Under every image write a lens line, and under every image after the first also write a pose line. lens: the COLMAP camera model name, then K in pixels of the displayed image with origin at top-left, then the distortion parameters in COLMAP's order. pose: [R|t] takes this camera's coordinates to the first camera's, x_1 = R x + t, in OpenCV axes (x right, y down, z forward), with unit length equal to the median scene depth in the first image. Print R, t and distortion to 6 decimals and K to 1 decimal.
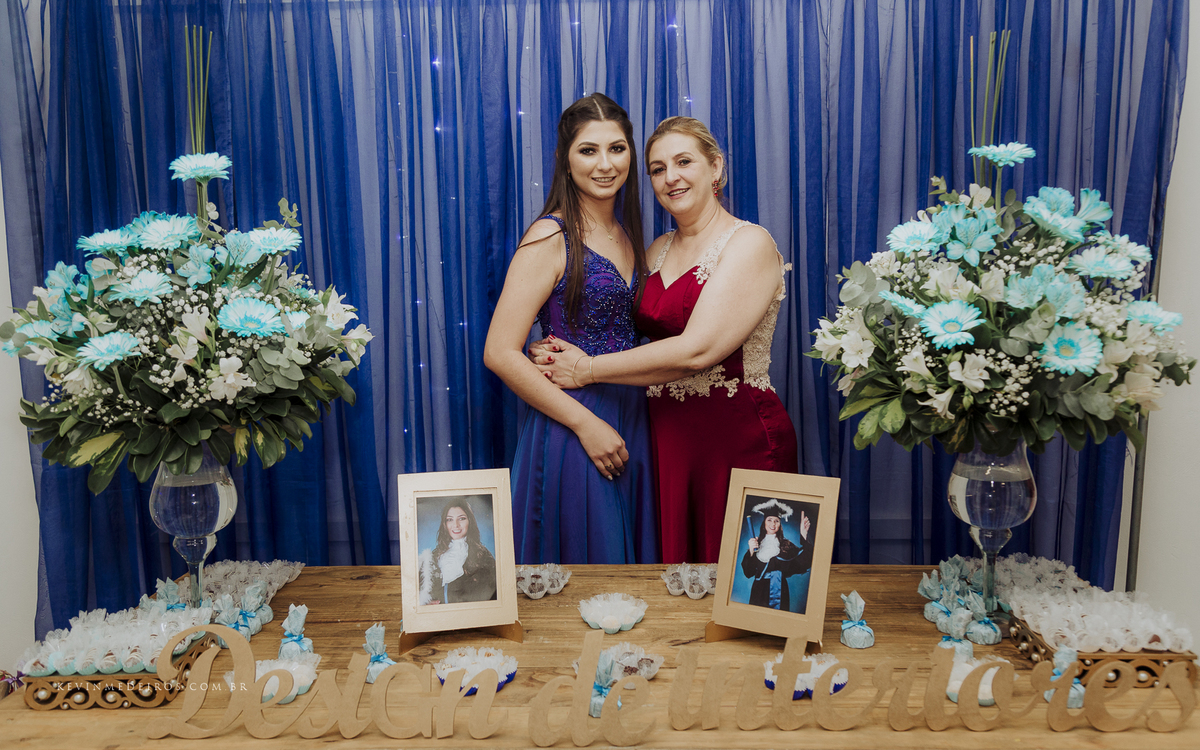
lens RADIAL K [[988.3, 0, 605.2], [0, 988.3, 375.0], [0, 0, 1]] dist [0.060243, -0.039602]
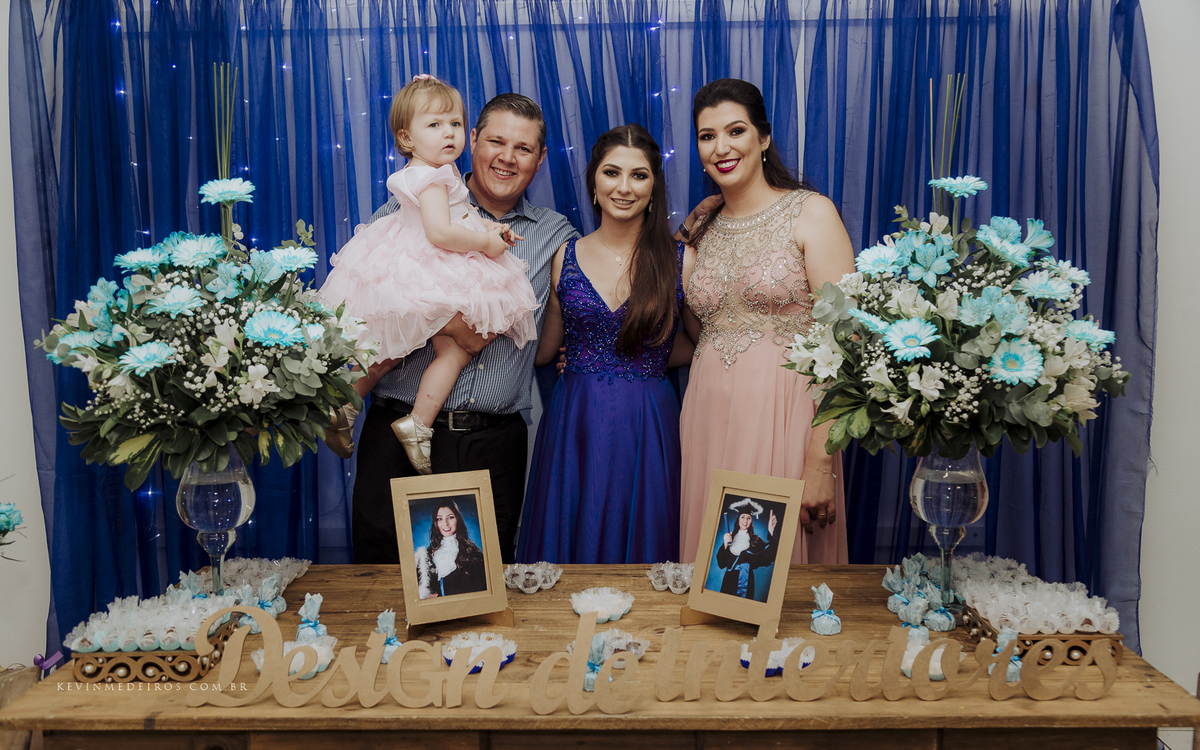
lens RADIAL K [[1006.8, 0, 602.0], [0, 1006.8, 387.9], [0, 0, 1]] dist [0.003659, 0.014843]
pose [[0.999839, 0.005614, 0.017057, -0.014151], [-0.005562, 0.999980, -0.003103, 0.007864], [-0.017074, 0.003008, 0.999850, -0.110921]]
